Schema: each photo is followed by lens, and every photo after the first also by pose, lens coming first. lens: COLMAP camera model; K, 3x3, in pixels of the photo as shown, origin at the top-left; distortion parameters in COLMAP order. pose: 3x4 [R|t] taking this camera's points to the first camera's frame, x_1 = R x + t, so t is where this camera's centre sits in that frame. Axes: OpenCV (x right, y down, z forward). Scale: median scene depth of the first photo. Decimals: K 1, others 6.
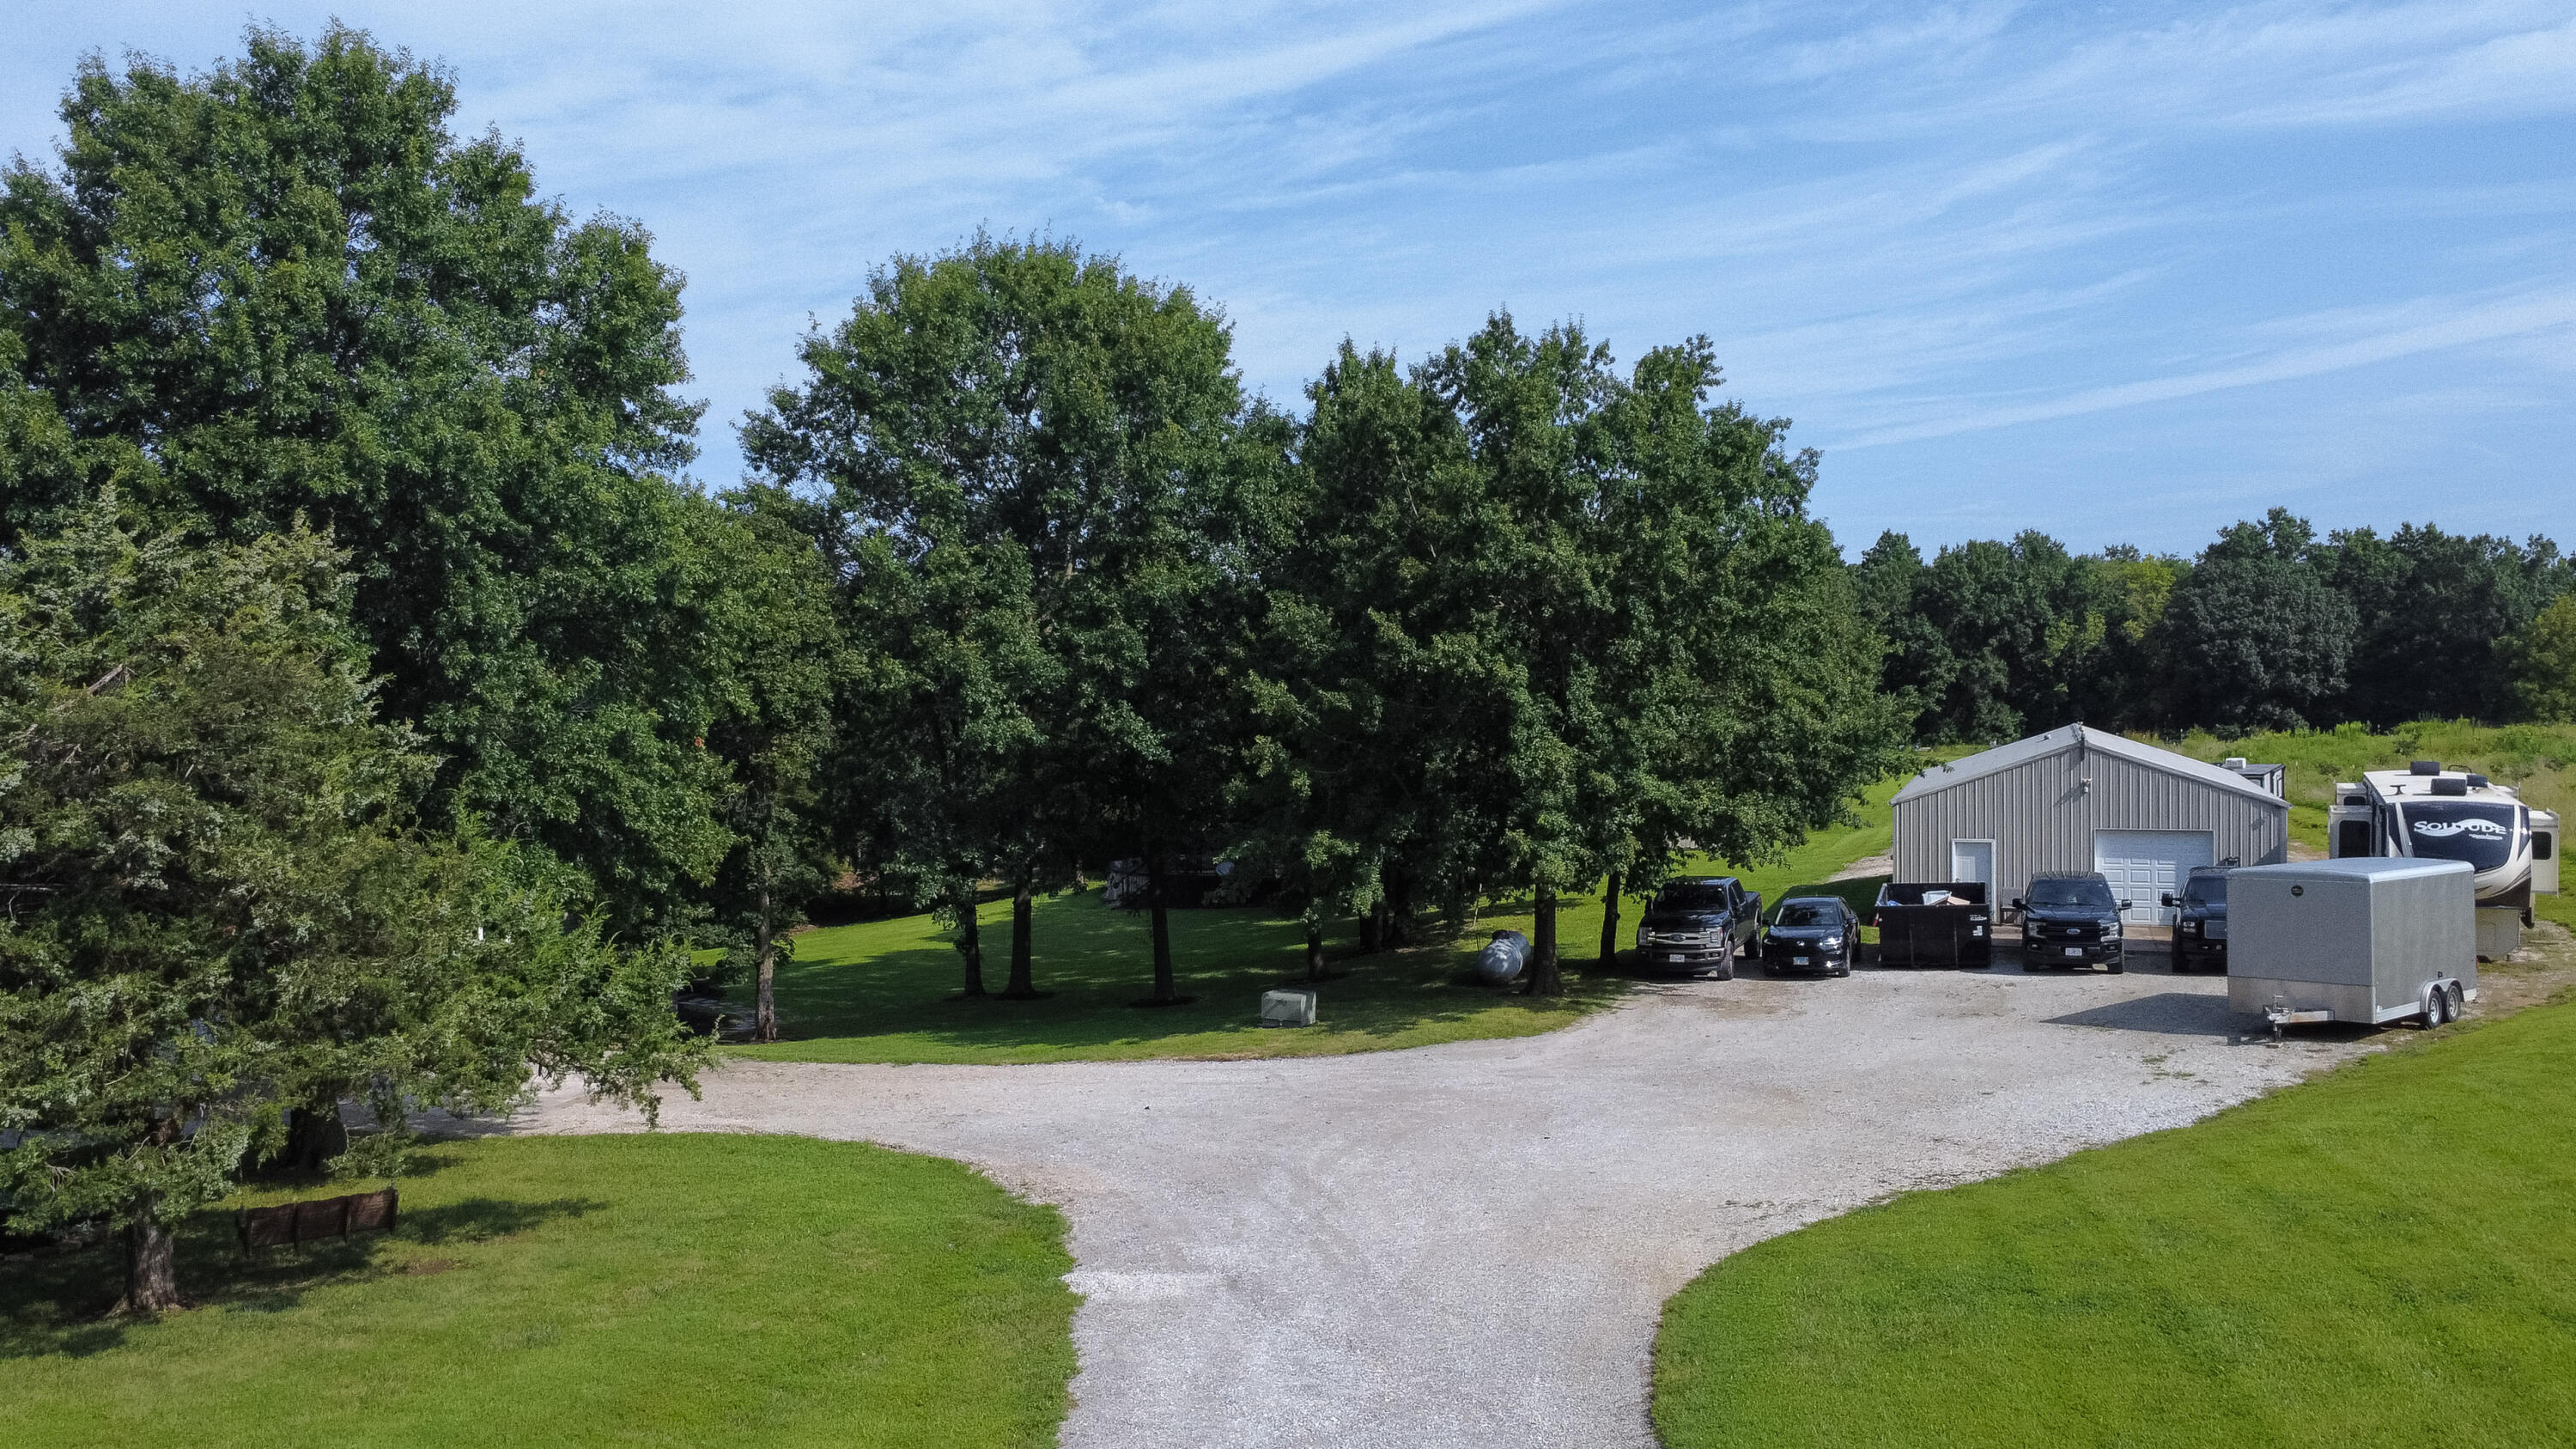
lens RADIAL K [[2021.5, 0, 1277.9], [0, 2021.5, 718.7], [0, 0, 1]] dist [0.000602, -0.000785]
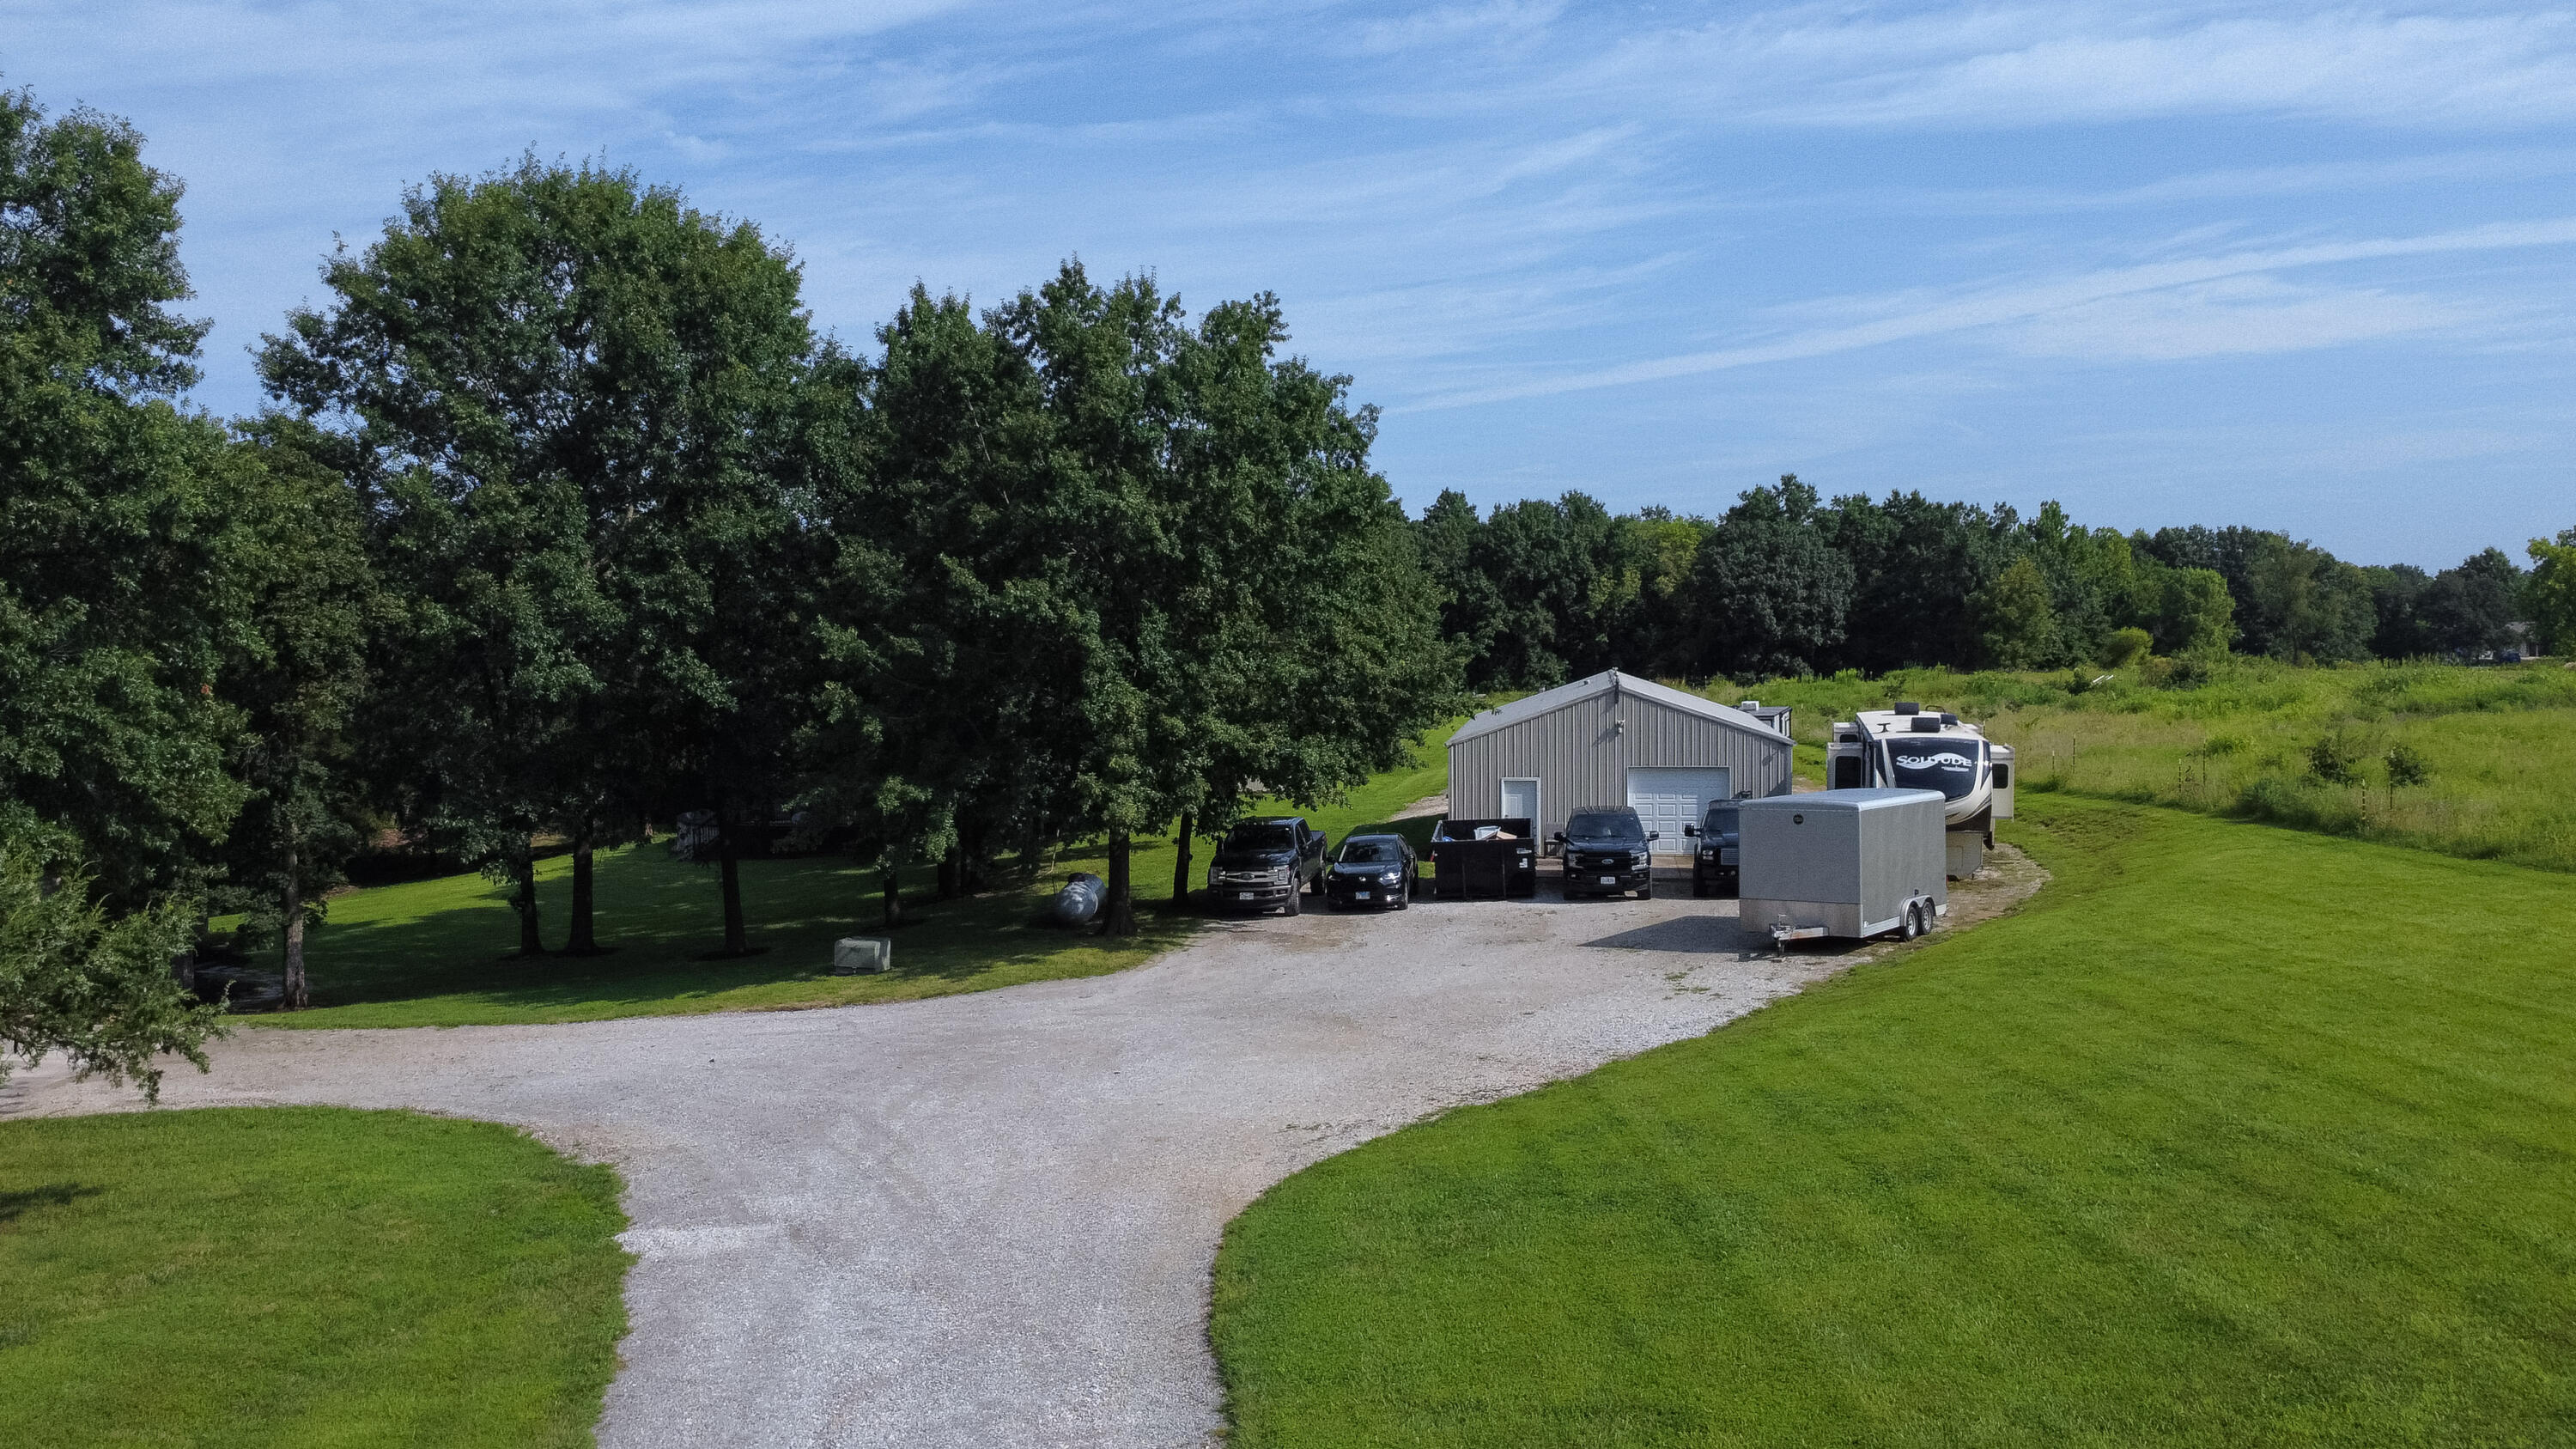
lens RADIAL K [[1985.3, 0, 1288.0], [0, 1985.3, 724.5], [0, 0, 1]] dist [-0.001565, -0.004803]
pose [[0.977583, -0.007796, 0.210407, 0.005067], [0.001901, 0.999600, 0.028203, 0.002100], [-0.210543, -0.027171, 0.977207, 0.004210]]
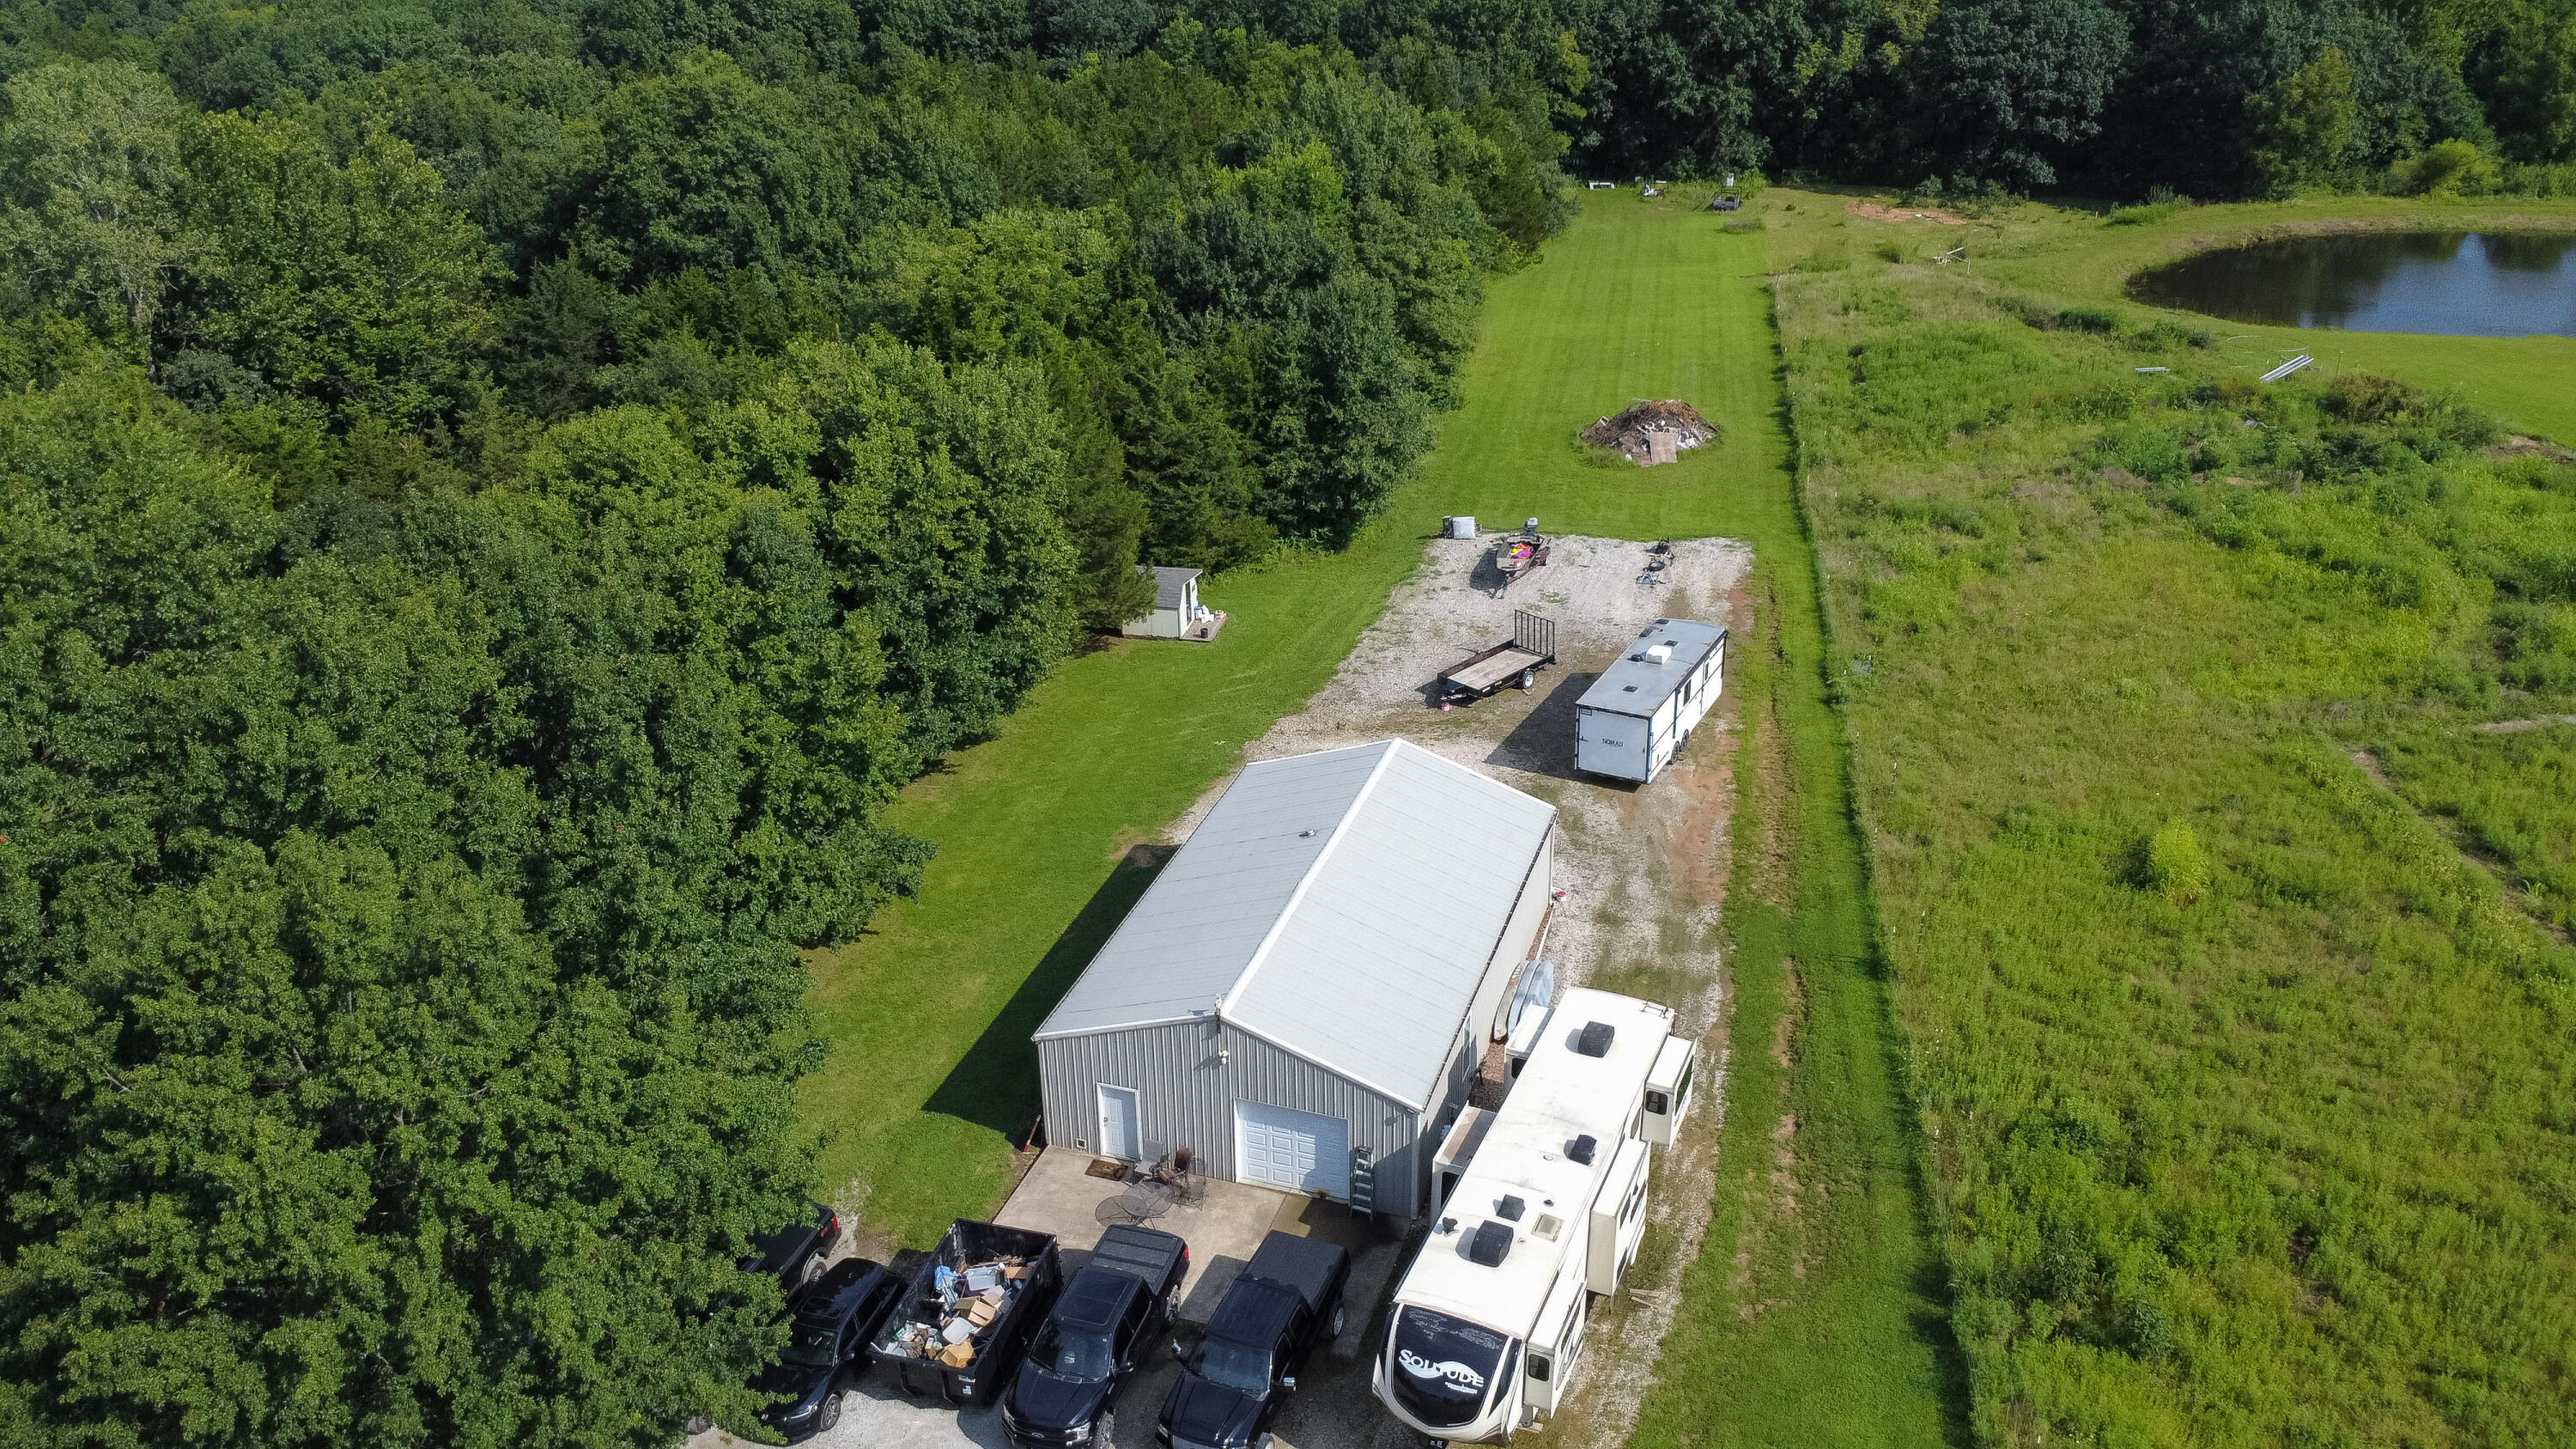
lens RADIAL K [[1938.0, 0, 1288.0], [0, 1938.0, 724.5], [0, 0, 1]] dist [0.009171, -0.011081]
pose [[0.999311, -0.018633, 0.032090, 0.470598], [0.003840, 0.912073, 0.410011, -0.529957], [-0.036908, -0.409605, 0.911516, 0.320576]]
